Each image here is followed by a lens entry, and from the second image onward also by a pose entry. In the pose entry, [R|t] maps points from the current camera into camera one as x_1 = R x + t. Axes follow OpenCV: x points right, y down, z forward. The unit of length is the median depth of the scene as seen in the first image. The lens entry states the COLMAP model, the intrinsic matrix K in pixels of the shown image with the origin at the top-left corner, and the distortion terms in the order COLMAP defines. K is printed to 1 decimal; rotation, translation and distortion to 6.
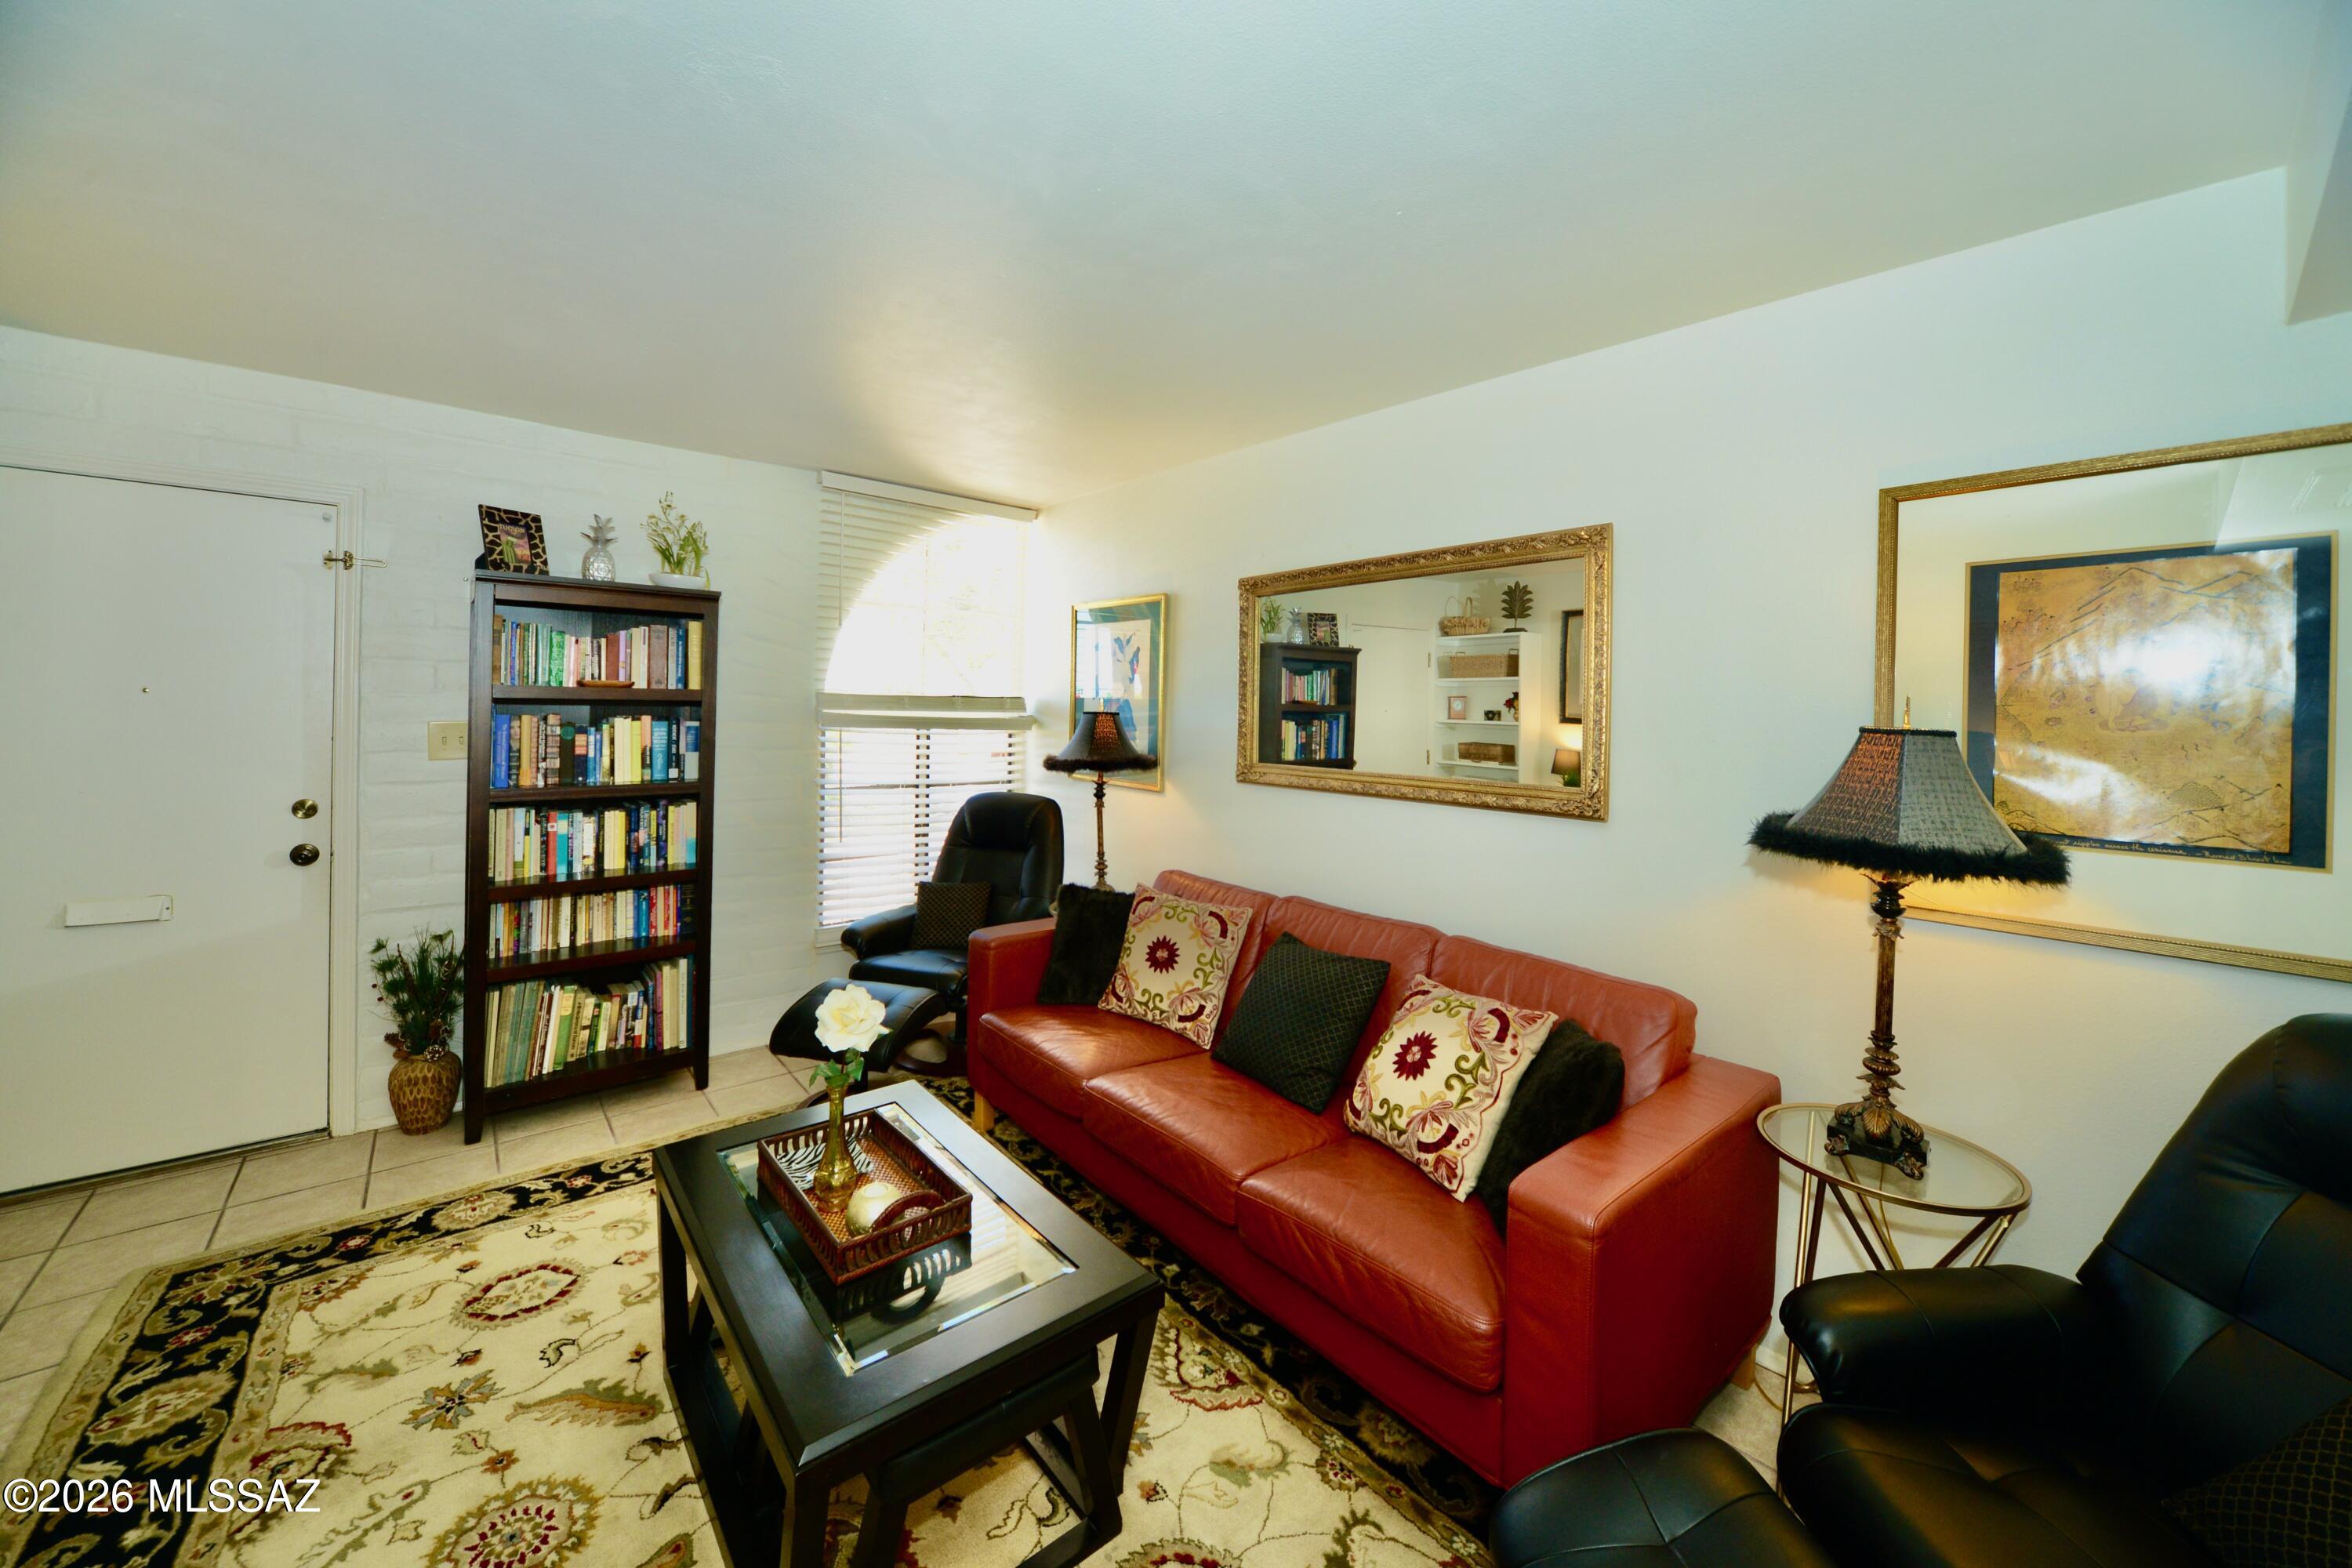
lens RADIAL K [[862.9, 0, 1165.4], [0, 862.9, 725.0], [0, 0, 1]] dist [-0.014134, 0.000557]
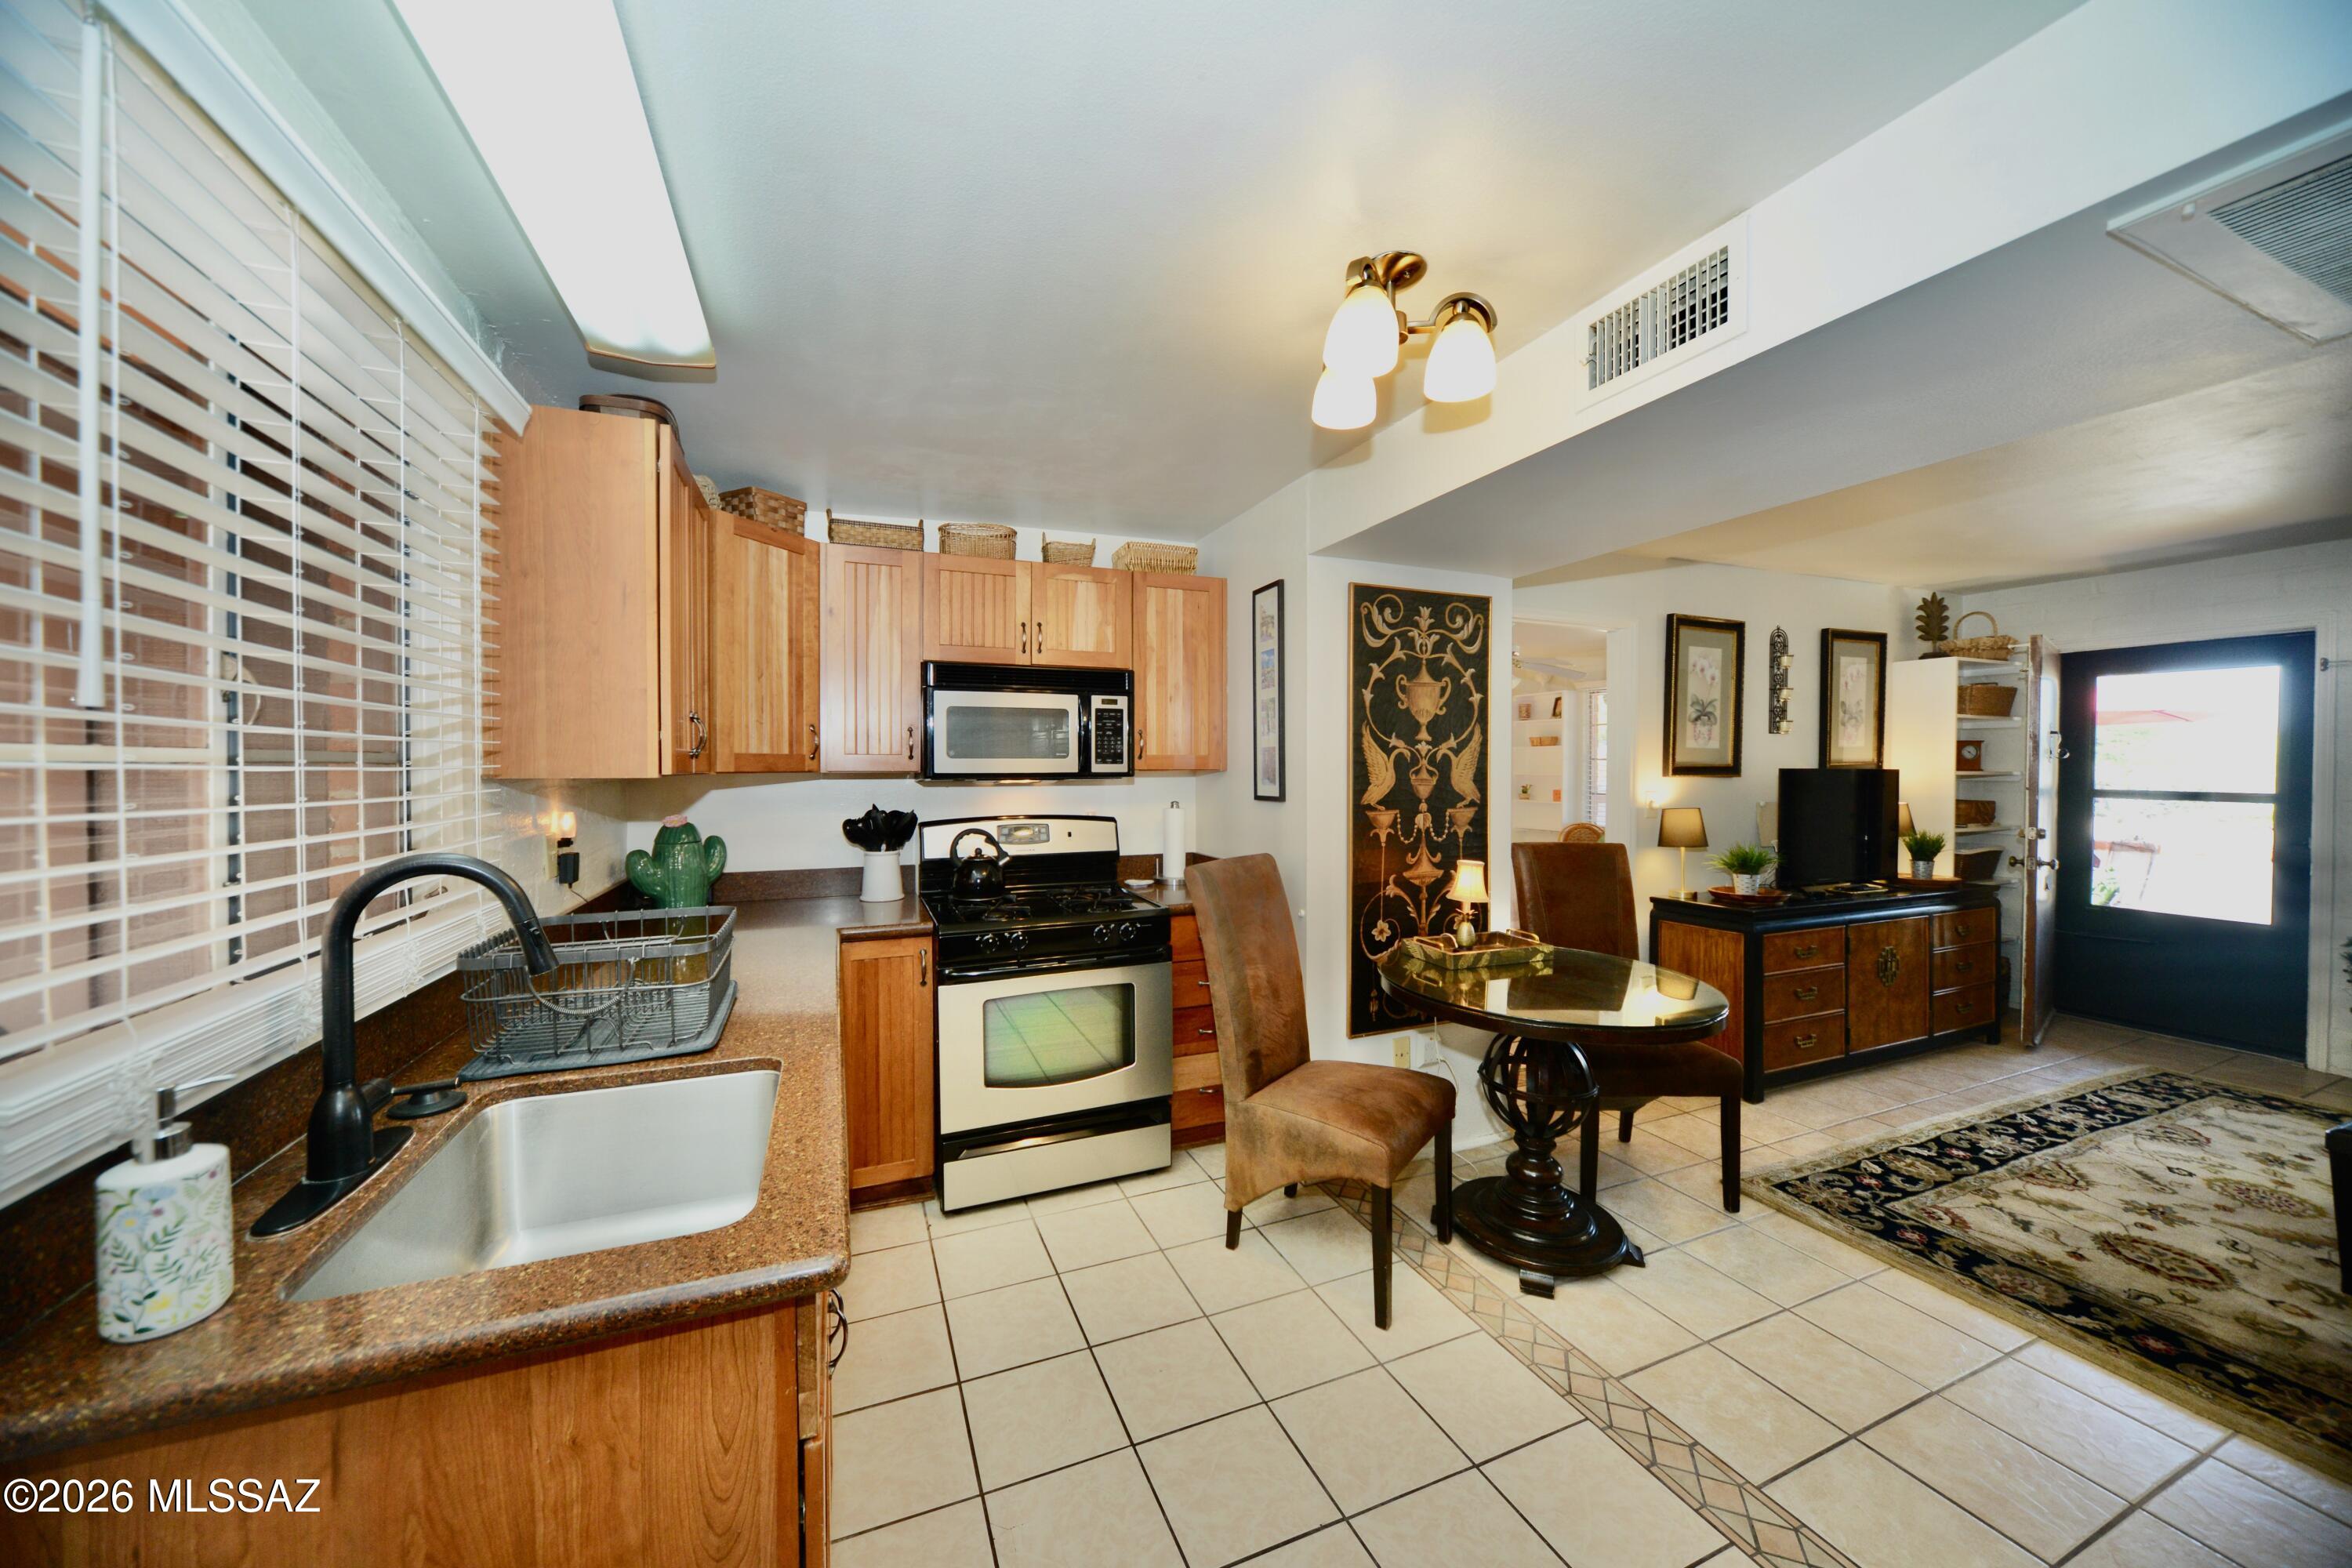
lens RADIAL K [[815.8, 0, 1164.9], [0, 815.8, 778.8], [0, 0, 1]] dist [-0.012927, 0.000383]
pose [[-0.306611, -0.003429, -0.951829, 0.980840], [-0.024650, 0.999687, 0.004339, 0.045909], [0.951516, 0.024793, -0.306600, -0.477015]]
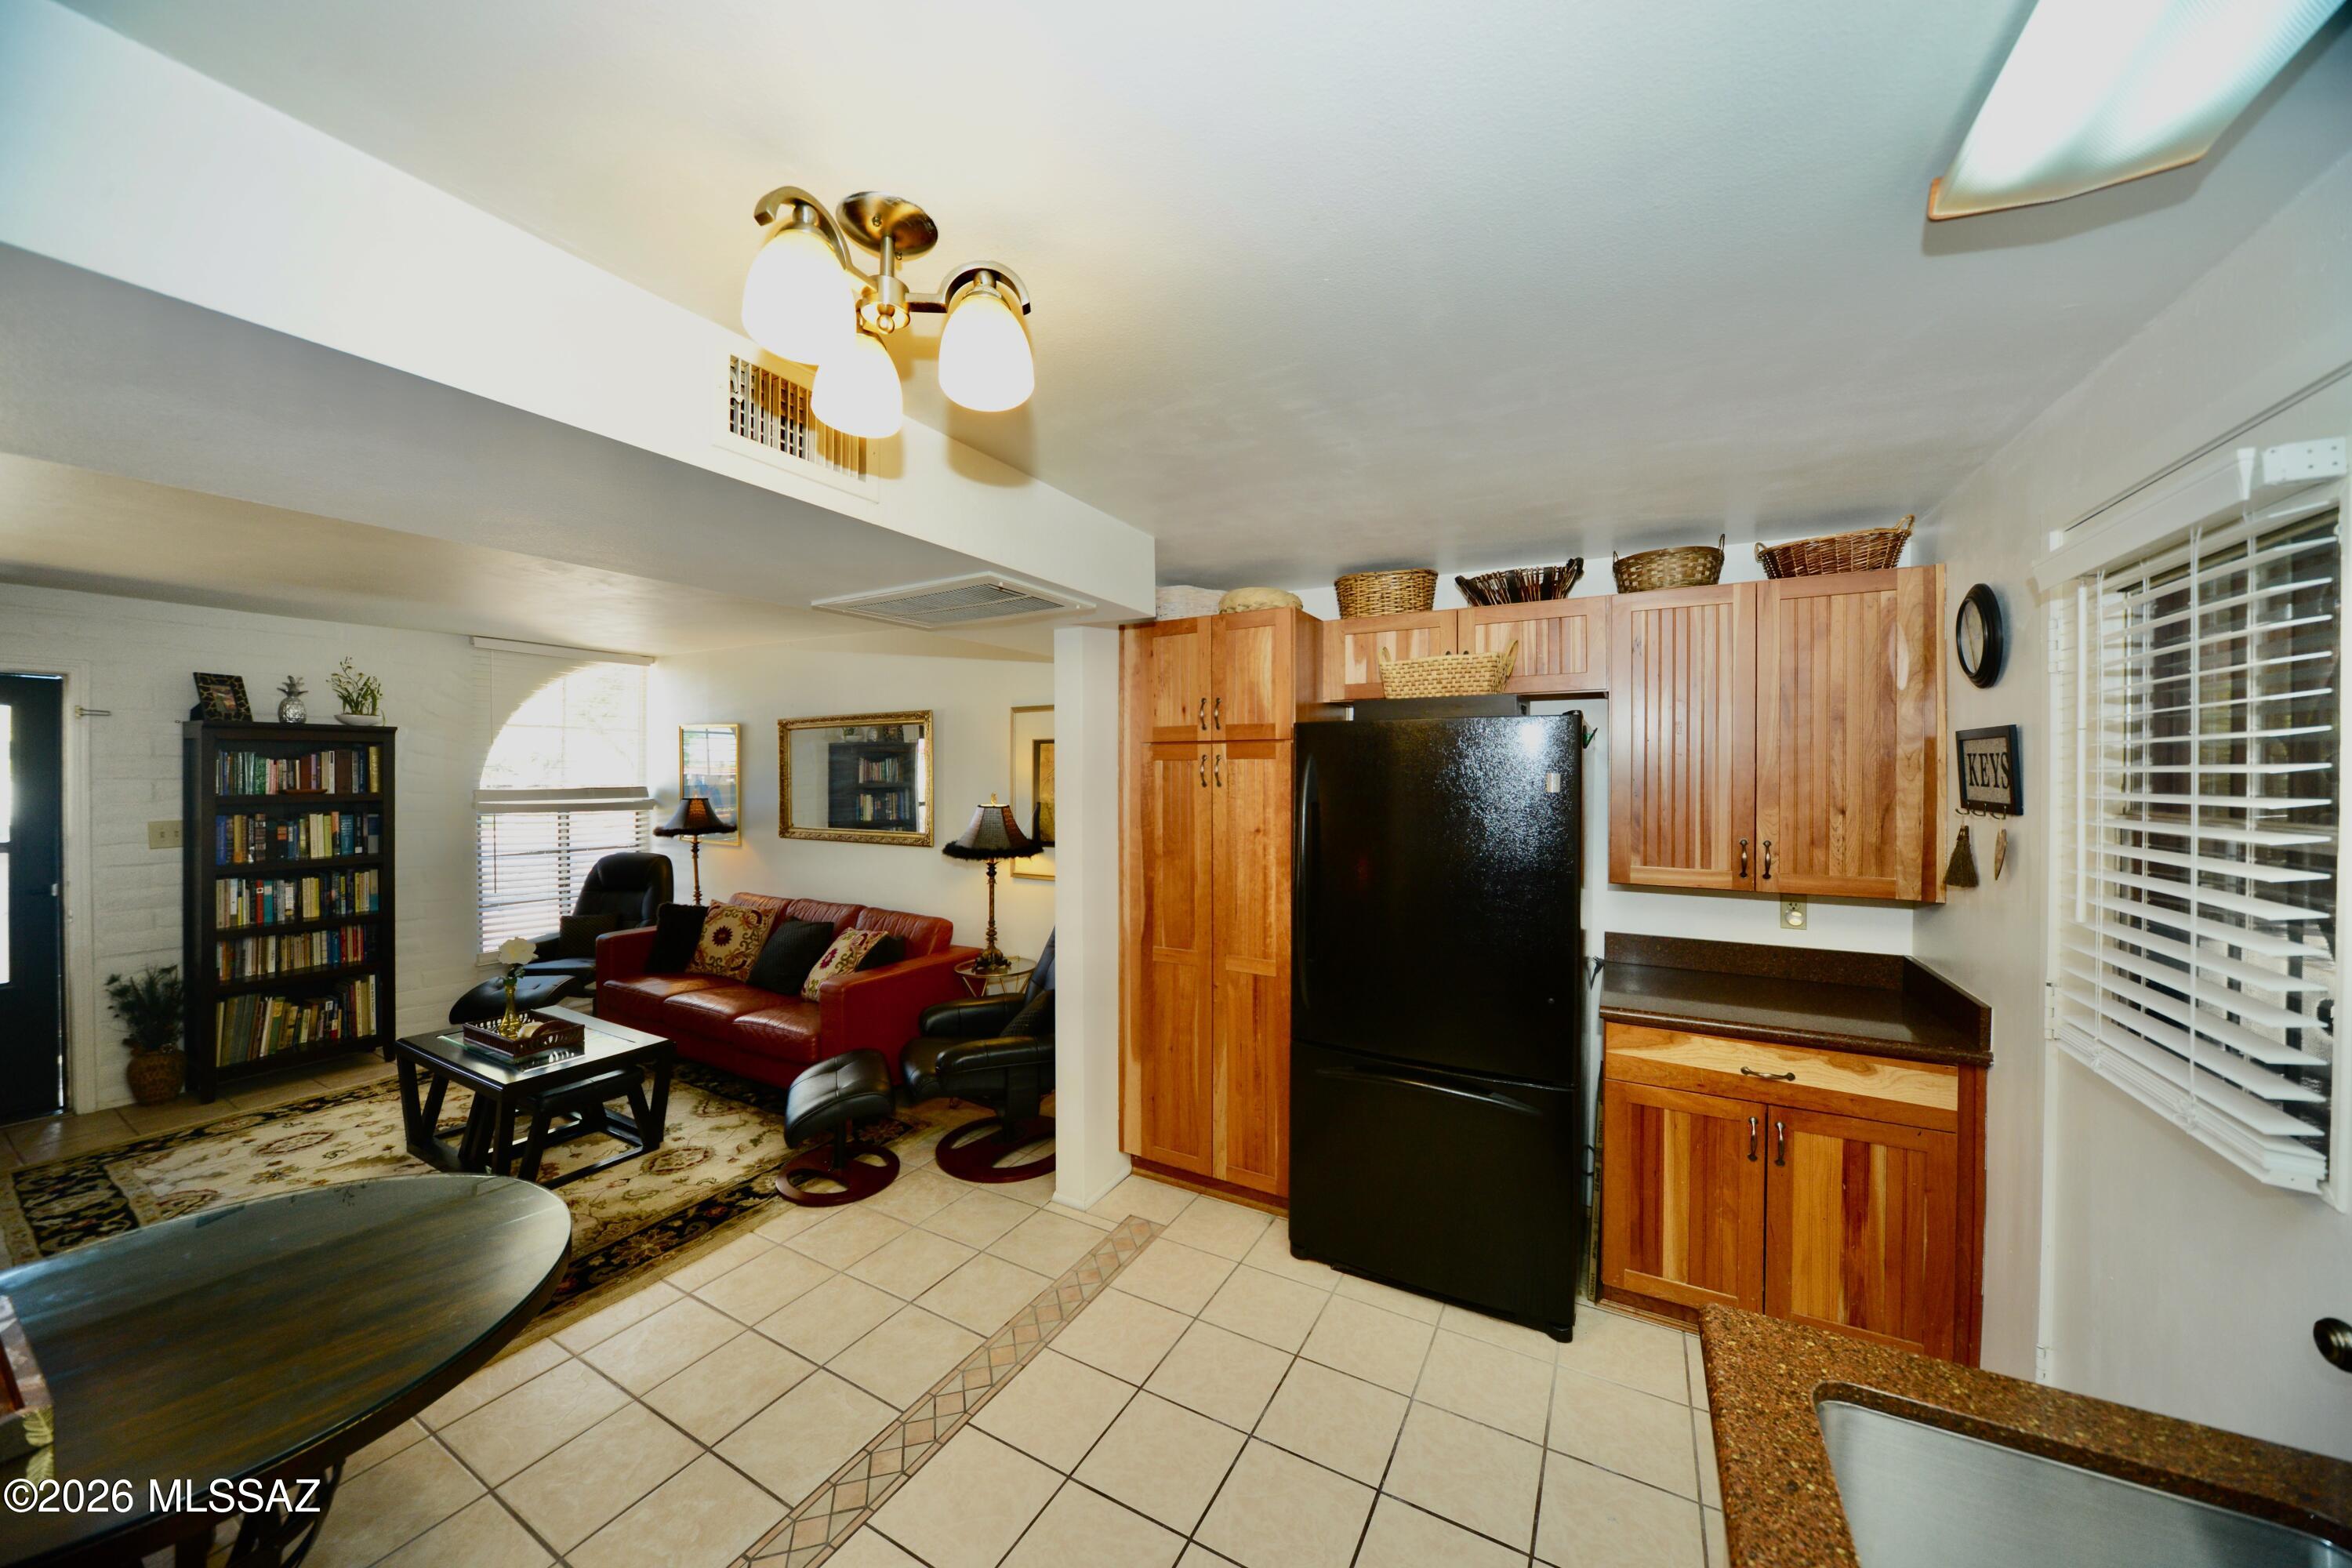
lens RADIAL K [[815.8, 0, 1164.9], [0, 815.8, 778.8], [0, 0, 1]] dist [-0.012927, 0.000383]
pose [[0.937835, -0.020475, 0.346476, 0.310425], [0.023680, 0.999707, -0.005019, -0.030853], [-0.346272, 0.012912, 0.938045, -0.991266]]
